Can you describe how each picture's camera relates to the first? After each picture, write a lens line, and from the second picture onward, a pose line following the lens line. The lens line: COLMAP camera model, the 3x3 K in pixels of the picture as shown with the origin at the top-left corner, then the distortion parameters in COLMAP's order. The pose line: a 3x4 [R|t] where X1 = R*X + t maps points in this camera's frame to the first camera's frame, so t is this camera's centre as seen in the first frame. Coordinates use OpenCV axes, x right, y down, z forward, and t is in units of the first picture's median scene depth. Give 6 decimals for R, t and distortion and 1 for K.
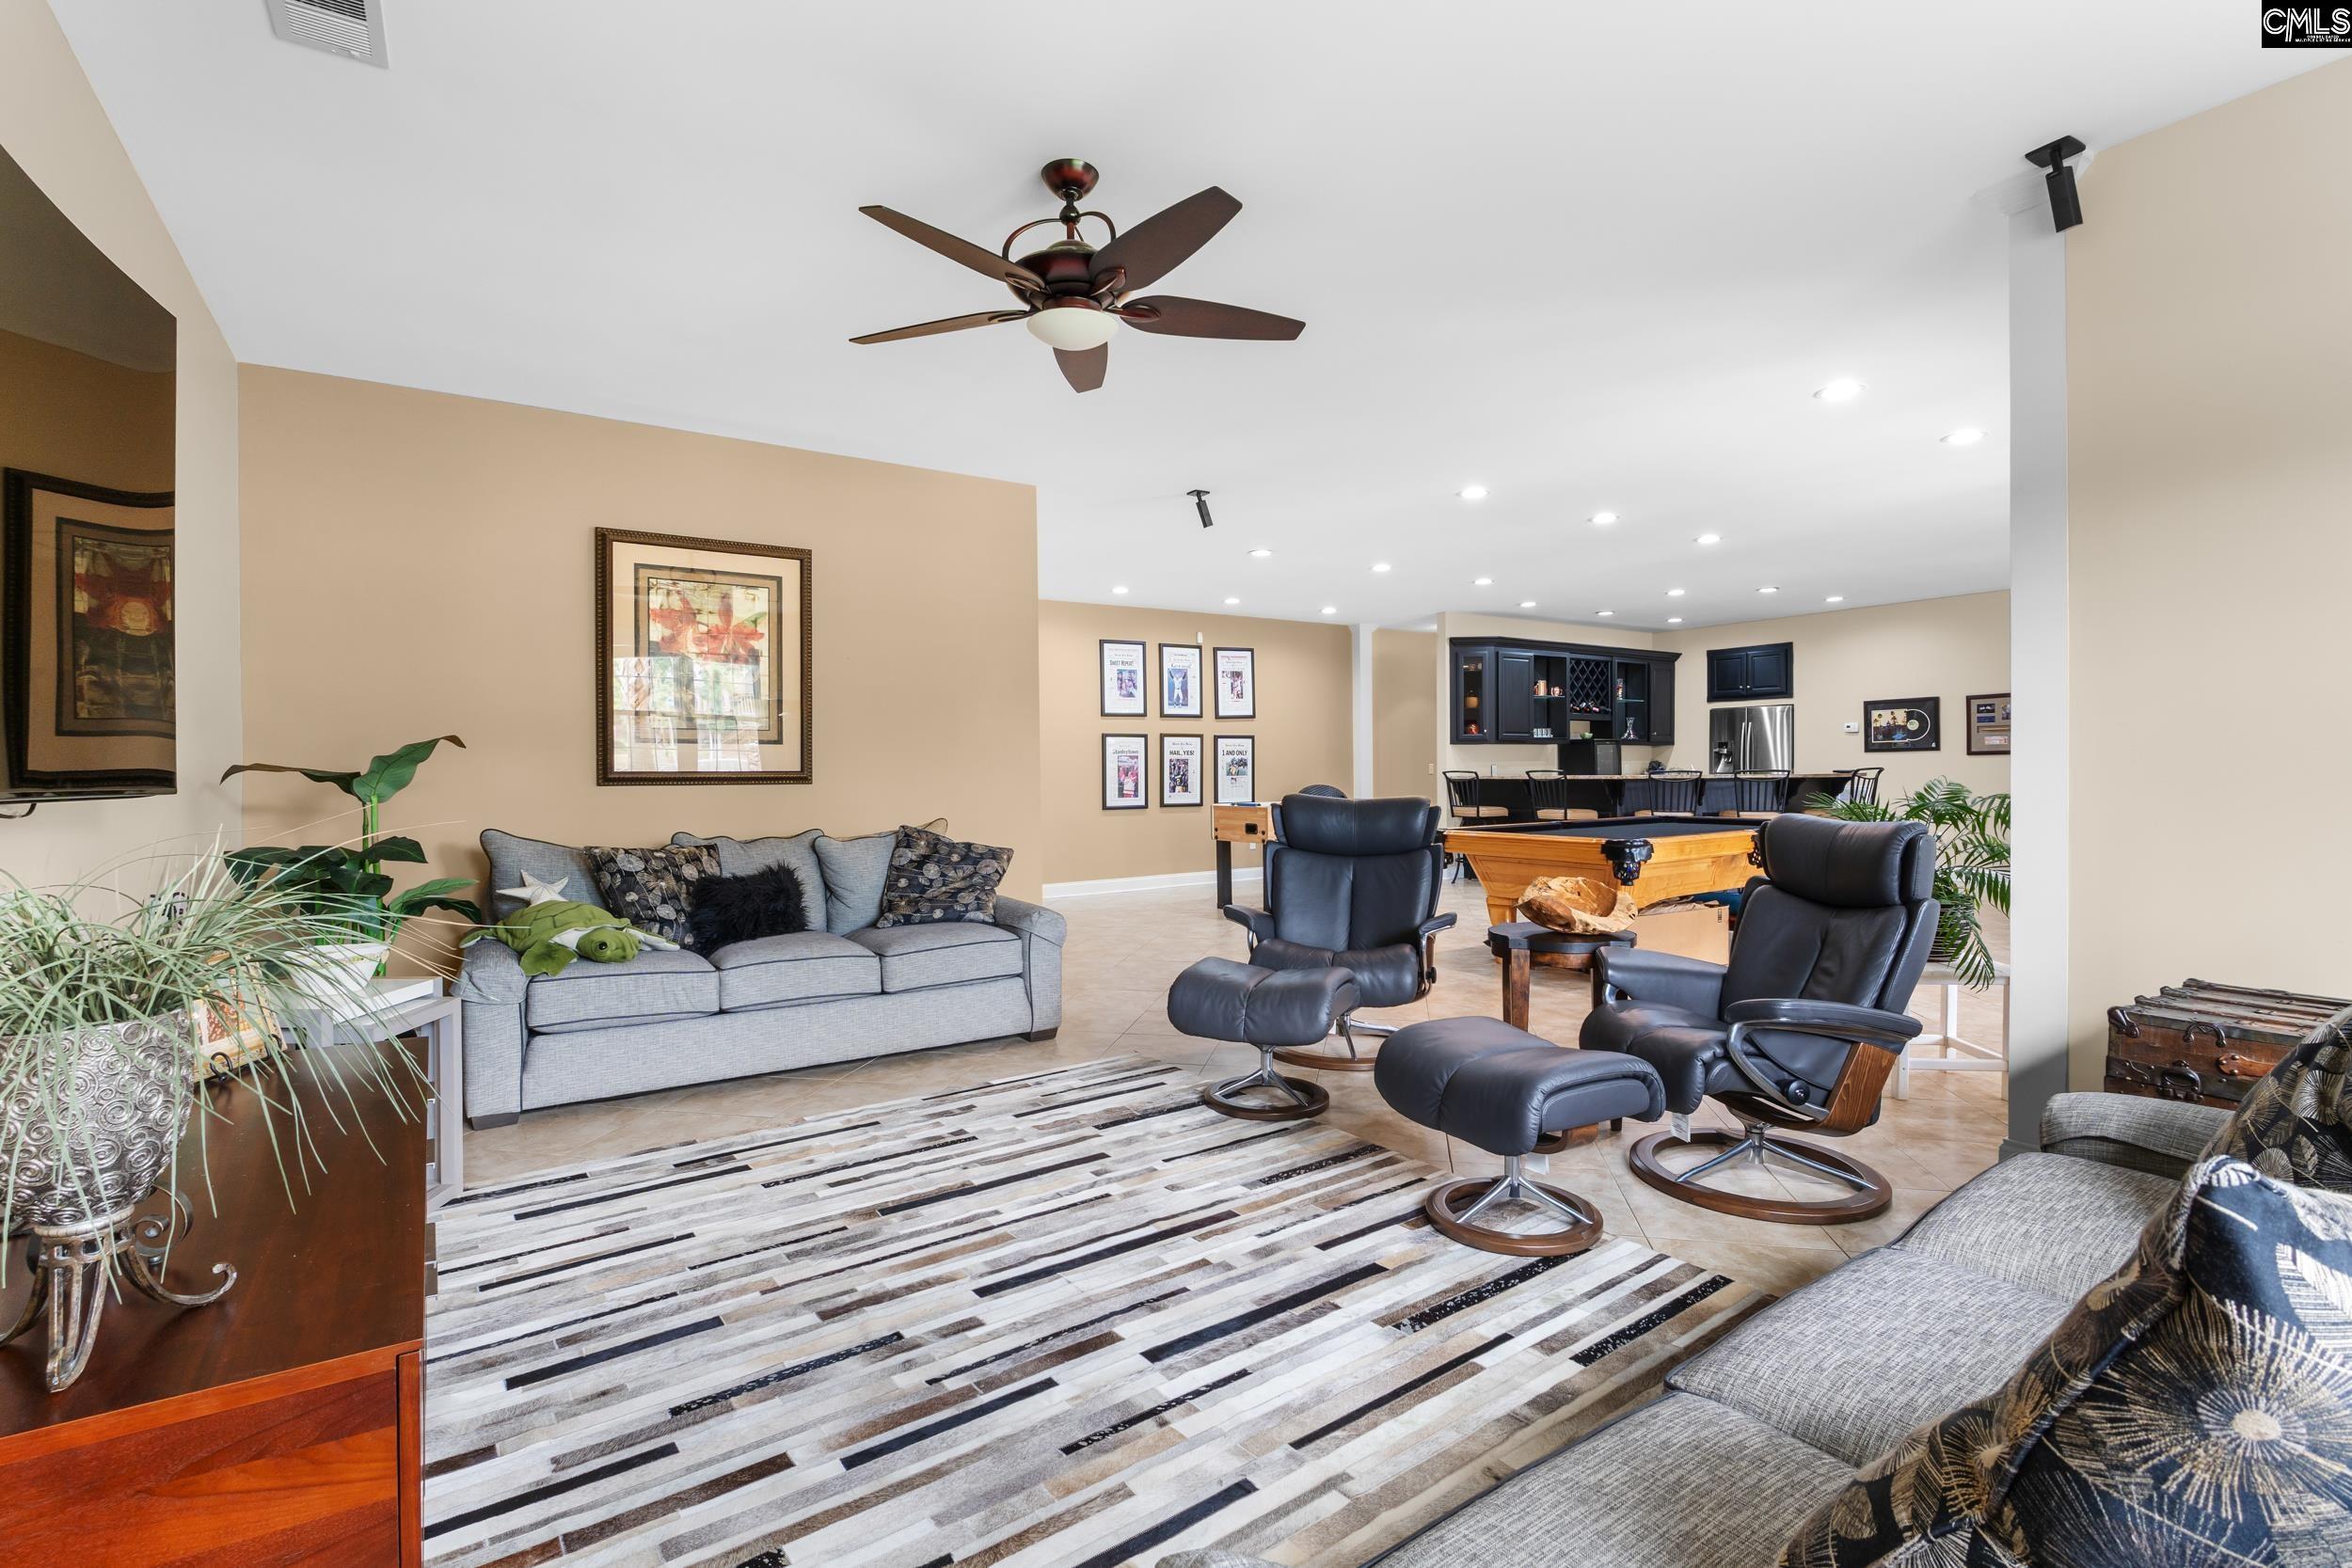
lens RADIAL K [[1089.5, 0, 1191.1], [0, 1089.5, 771.3], [0, 0, 1]] dist [-0.012239, 0.001540]
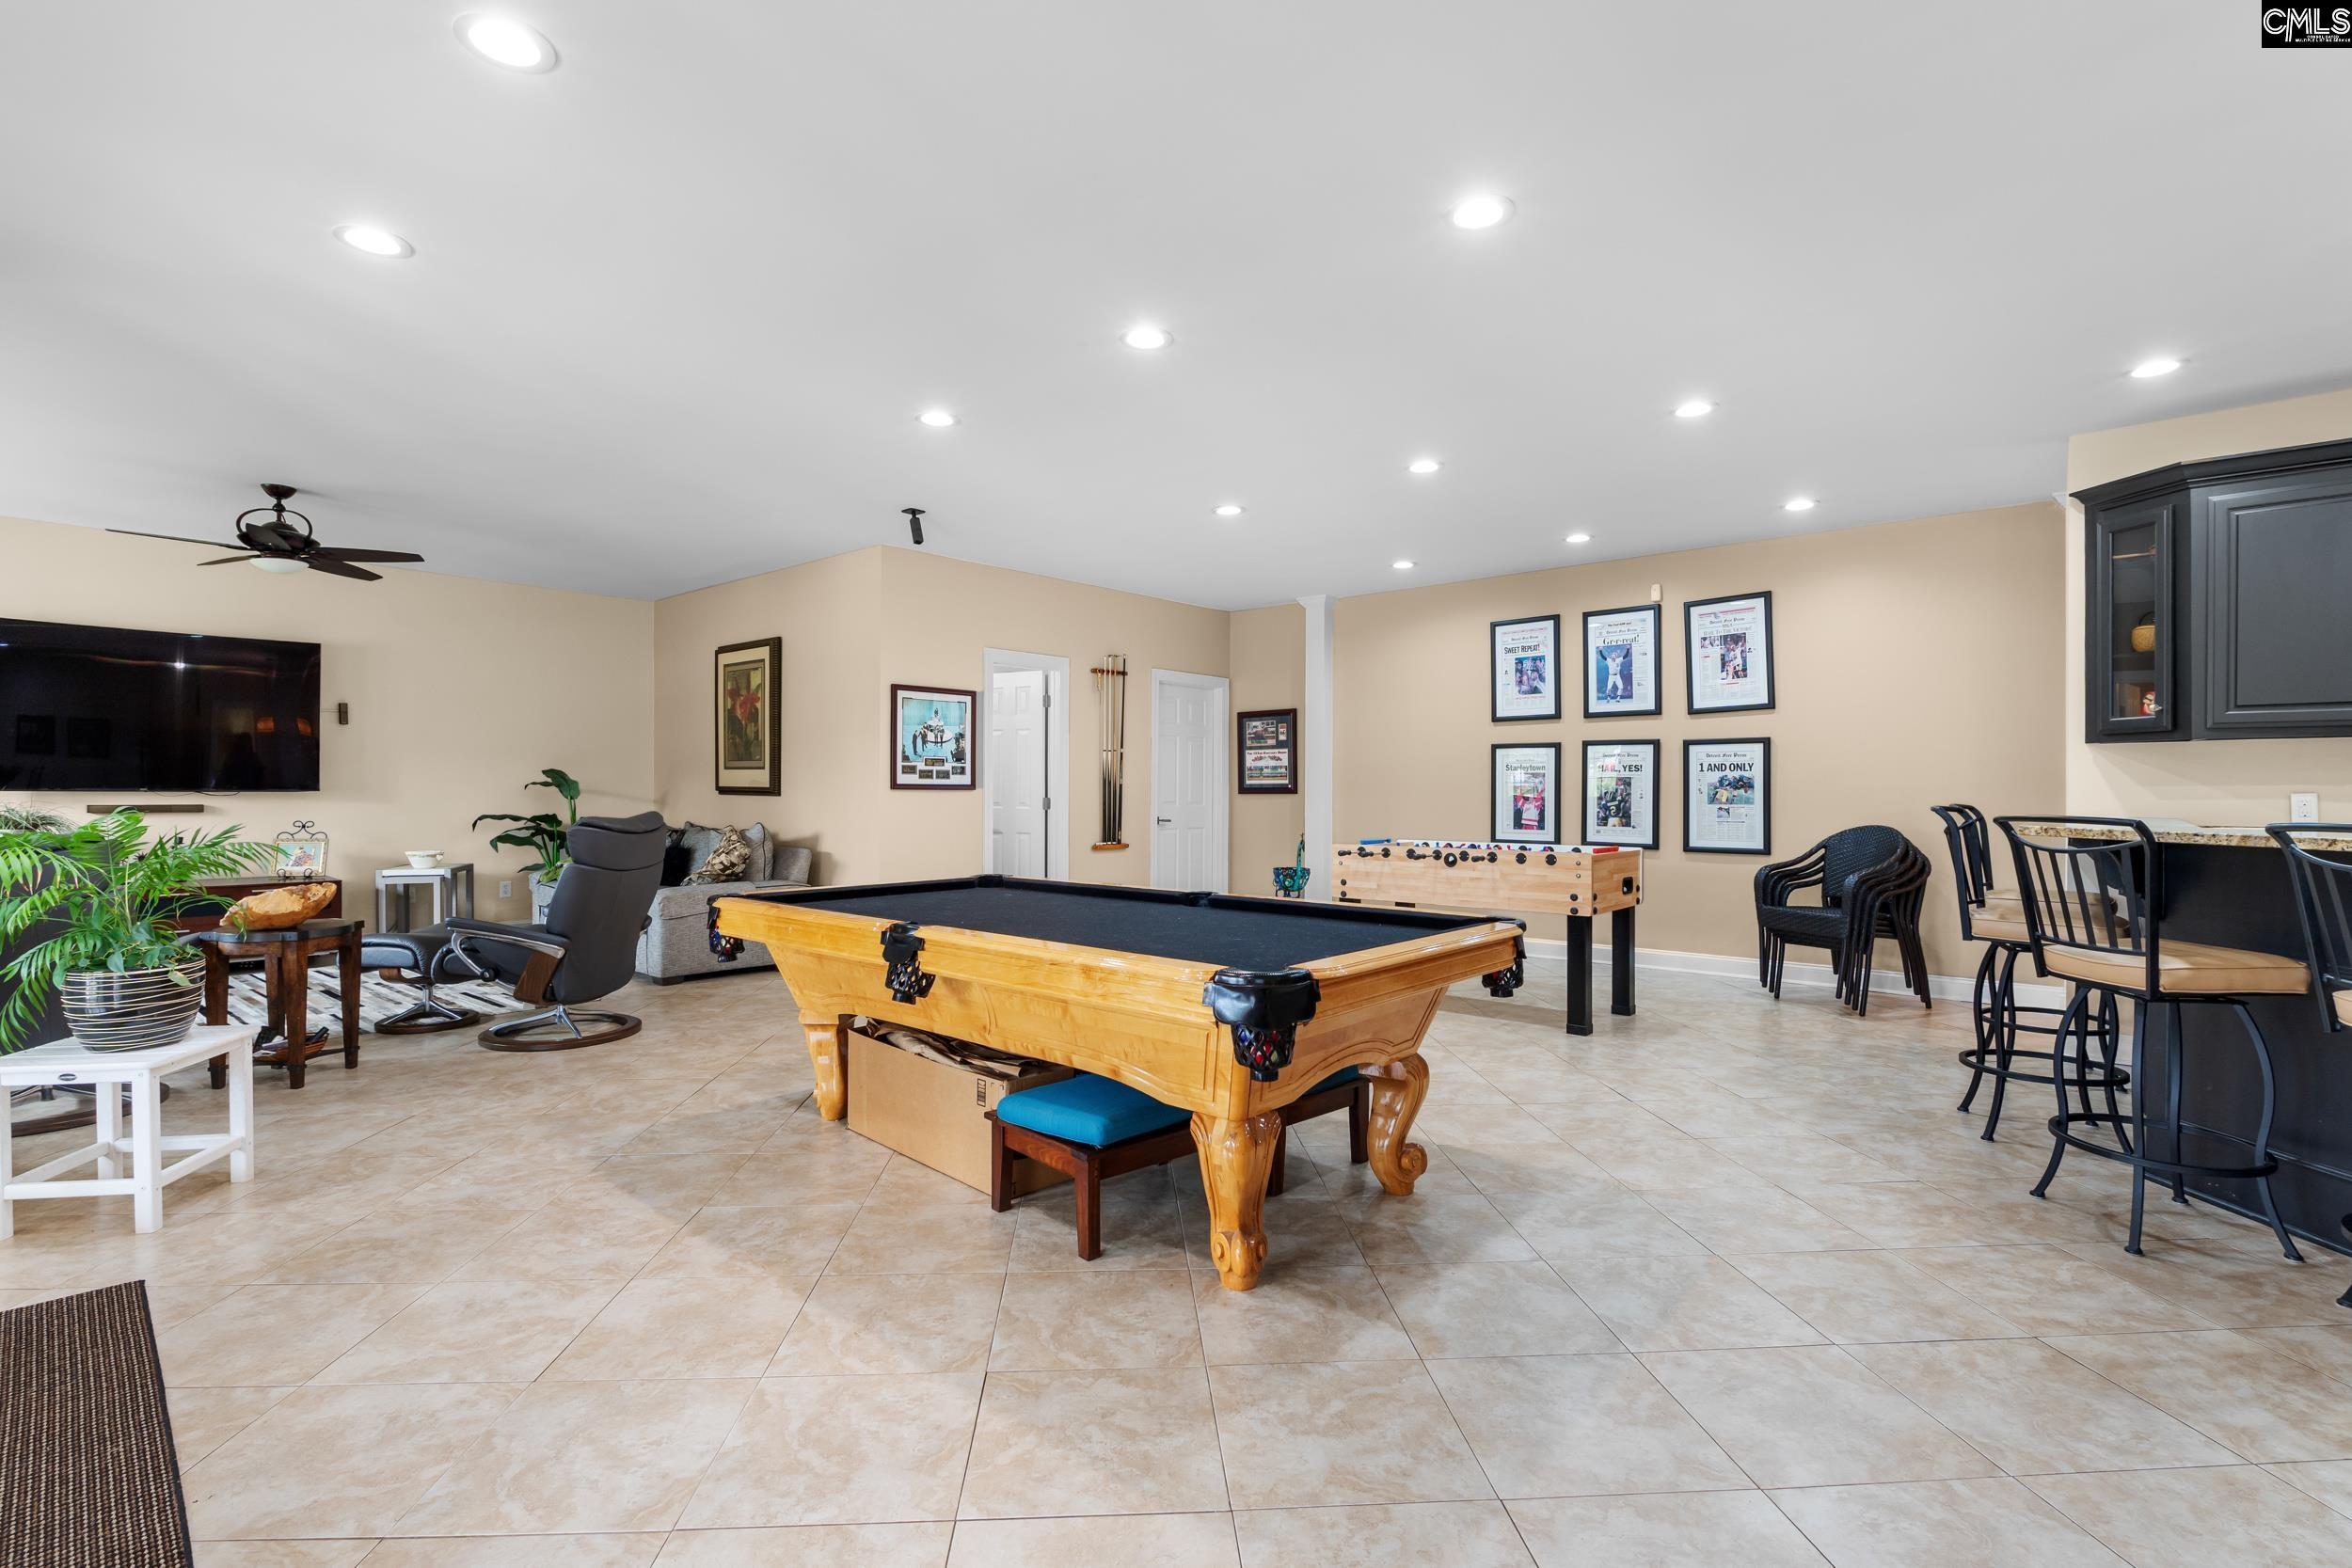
lens RADIAL K [[1089.5, 0, 1171.5], [0, 1089.5, 796.3], [0, 0, 1]] dist [-0.012239, 0.001540]
pose [[0.240187, 0.016645, -0.970584, 0.597723], [-0.007975, 0.999853, 0.015173, -0.007753], [0.970694, 0.004096, 0.240285, 0.582275]]
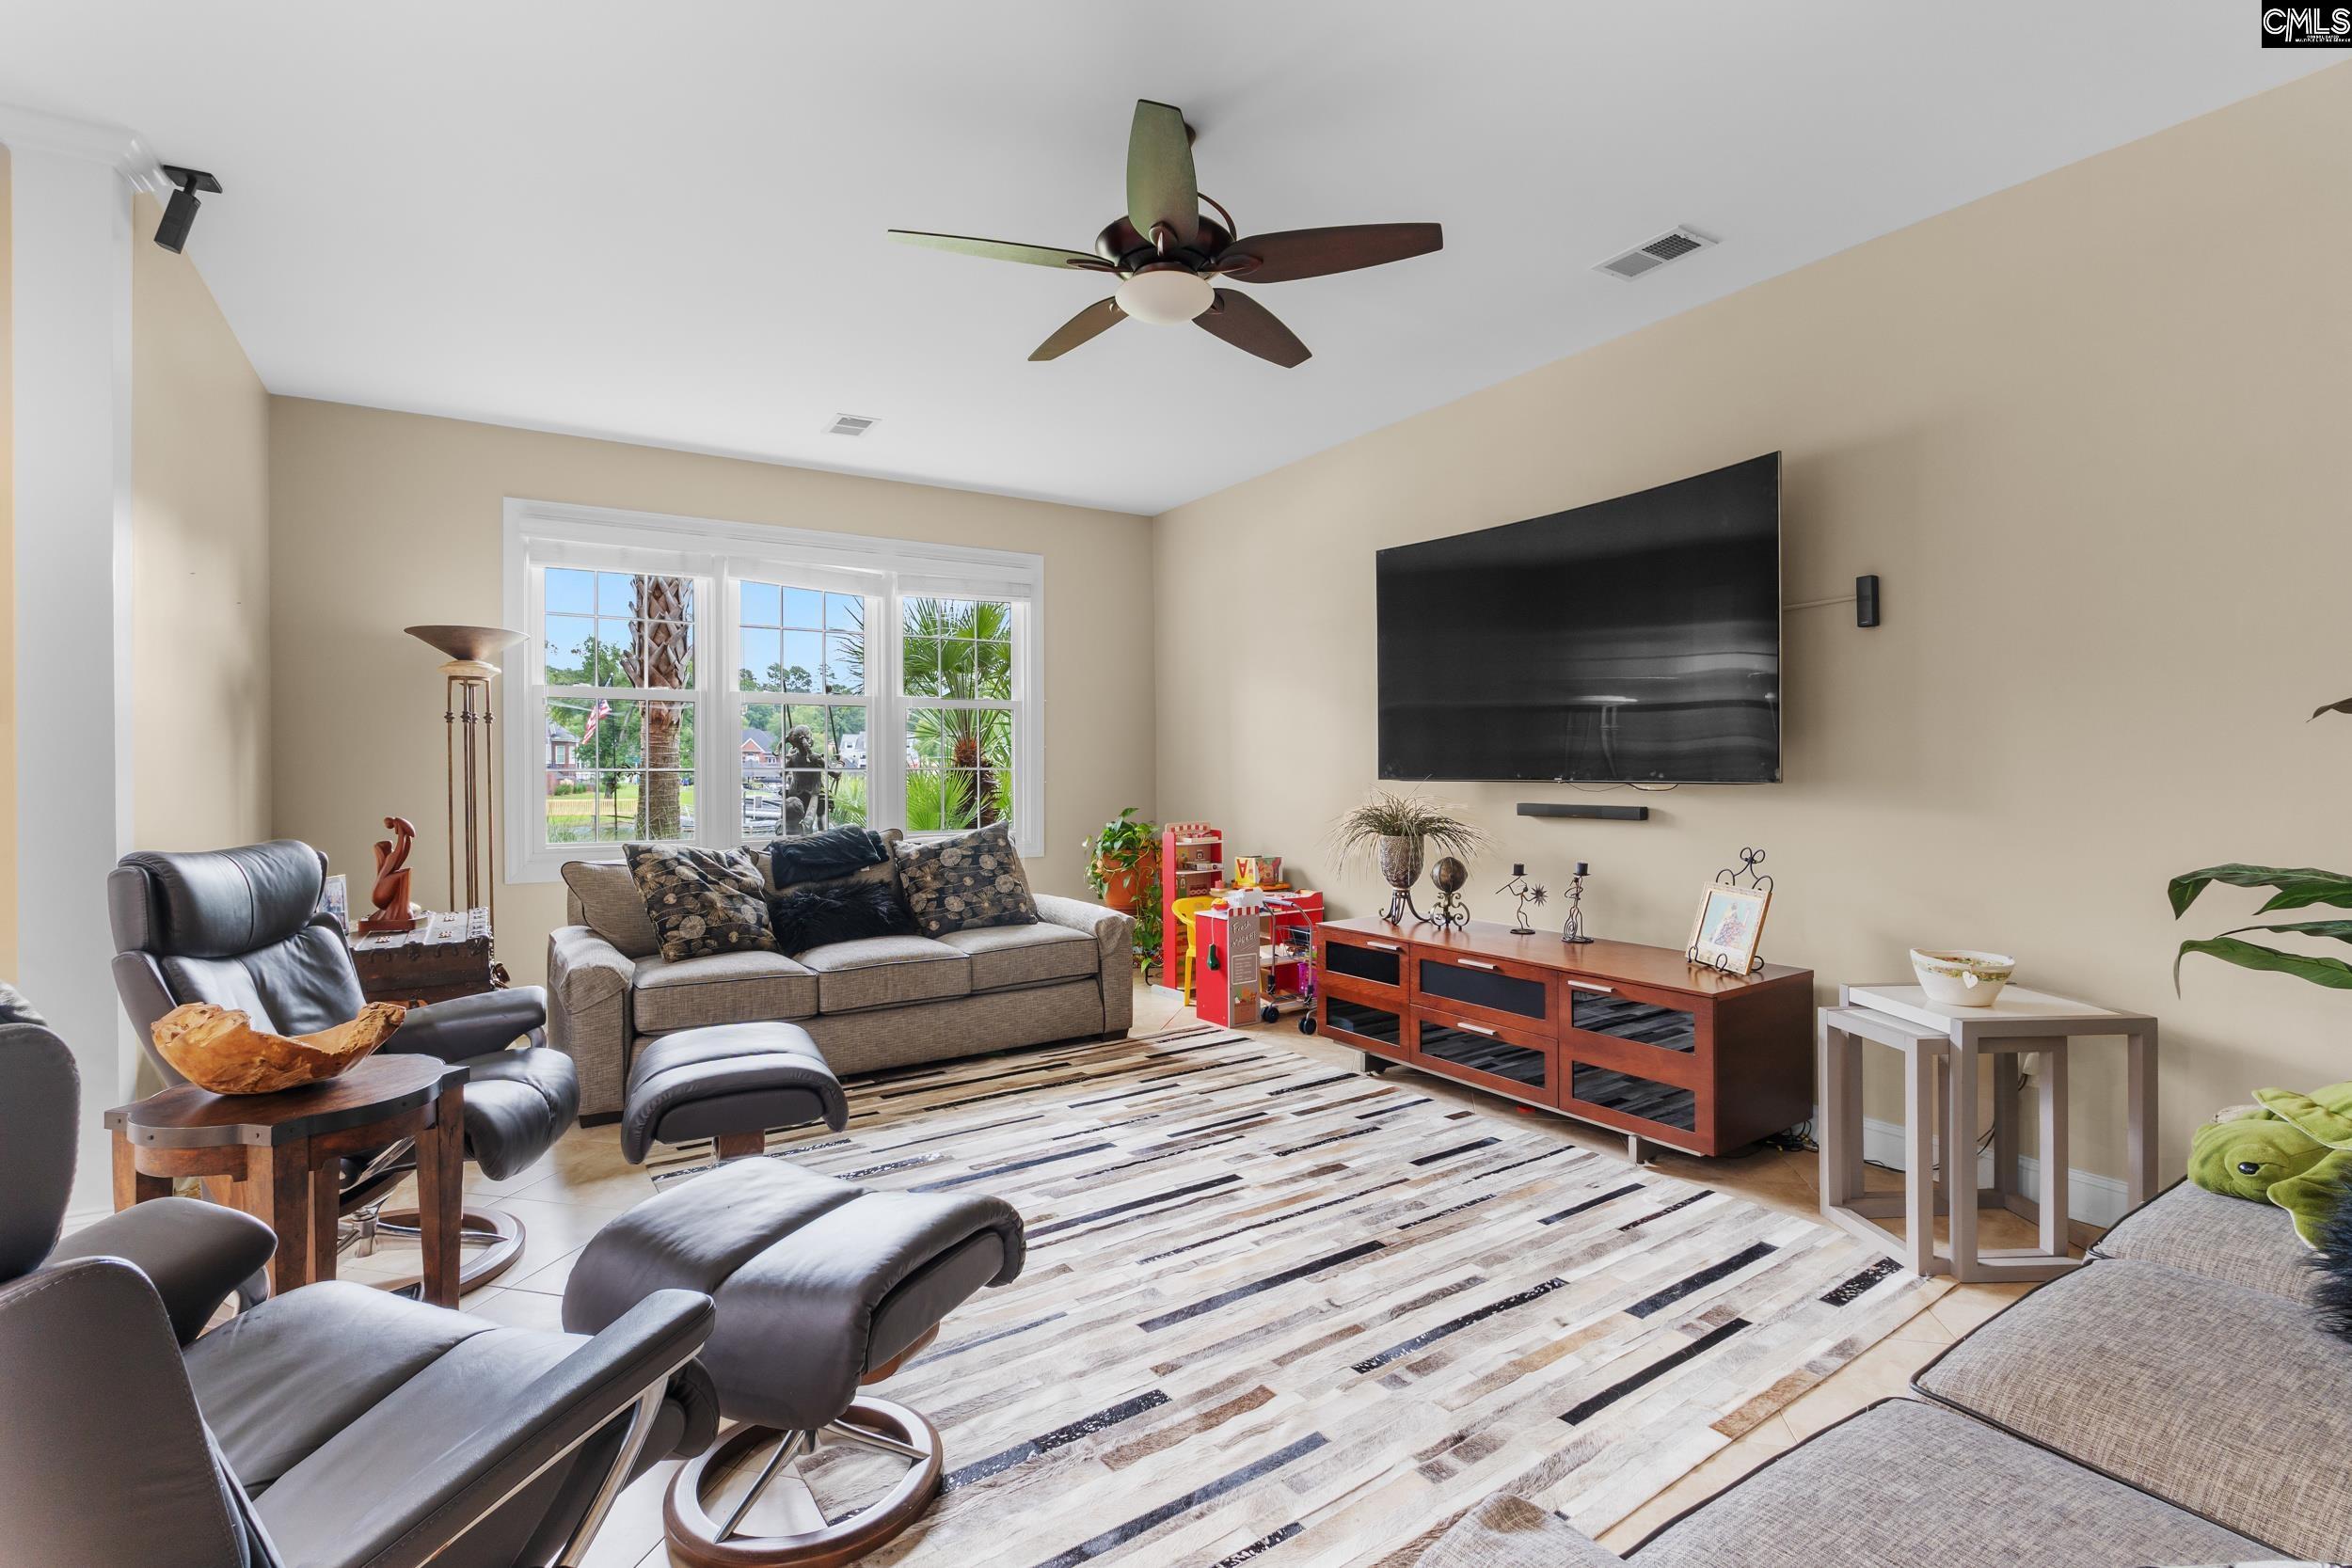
lens RADIAL K [[1089.5, 0, 1167.0], [0, 1089.5, 778.5], [0, 0, 1]] dist [-0.012239, 0.001540]
pose [[-0.999112, 0.007088, 0.041535, -0.039413], [0.007252, 0.999966, 0.003796, 0.000066], [-0.041507, 0.004094, -0.999130, 0.535228]]
